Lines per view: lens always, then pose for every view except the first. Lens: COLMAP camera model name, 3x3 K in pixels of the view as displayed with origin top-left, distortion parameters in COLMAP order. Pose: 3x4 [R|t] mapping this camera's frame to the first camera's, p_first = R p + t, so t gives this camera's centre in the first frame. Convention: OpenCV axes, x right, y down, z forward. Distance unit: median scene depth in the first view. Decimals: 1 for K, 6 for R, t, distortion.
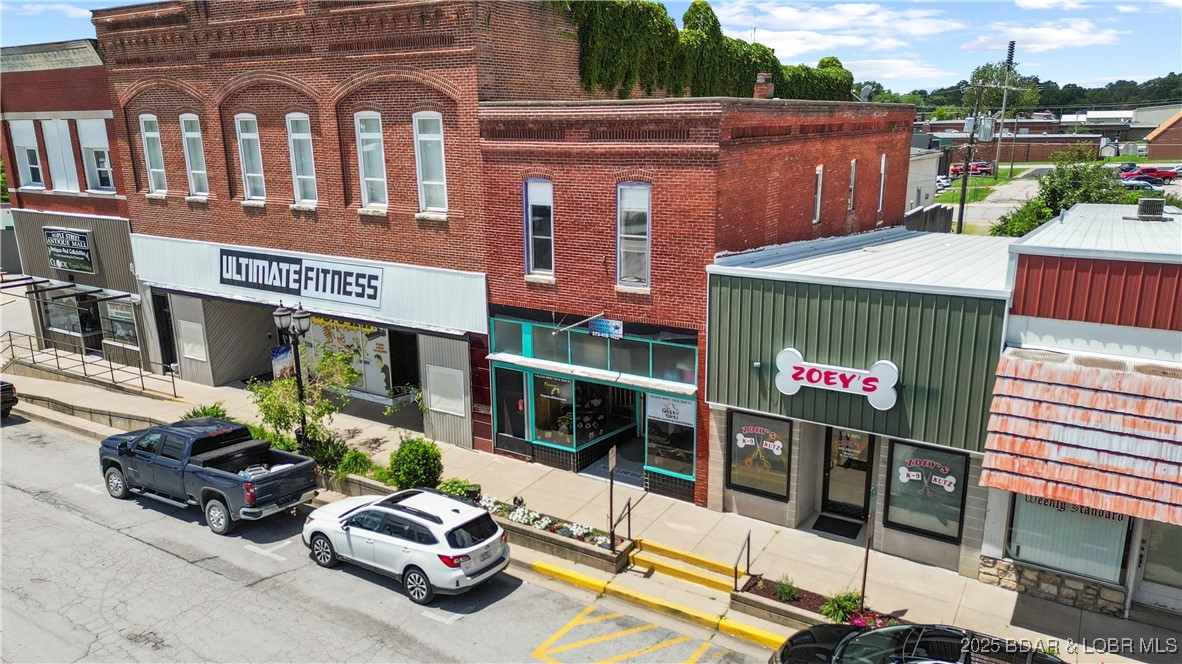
lens RADIAL K [[827.8, 0, 591.0], [0, 827.8, 332.0], [0, 0, 1]] dist [0.113924, -0.135020]
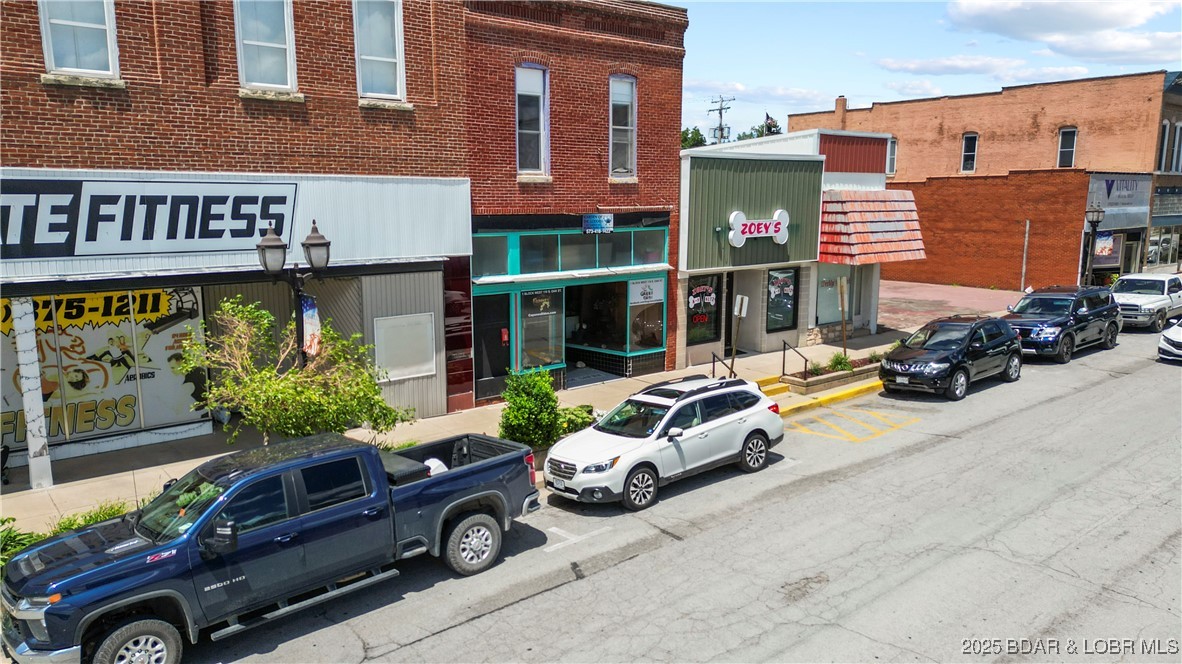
lens RADIAL K [[827.8, 0, 591.0], [0, 827.8, 332.0], [0, 0, 1]] dist [0.113924, -0.135020]
pose [[0.312059, -0.142089, 0.939378, -0.863537], [0.234010, 0.969786, 0.068951, 0.047080], [-0.920793, 0.198307, 0.335880, 0.631816]]
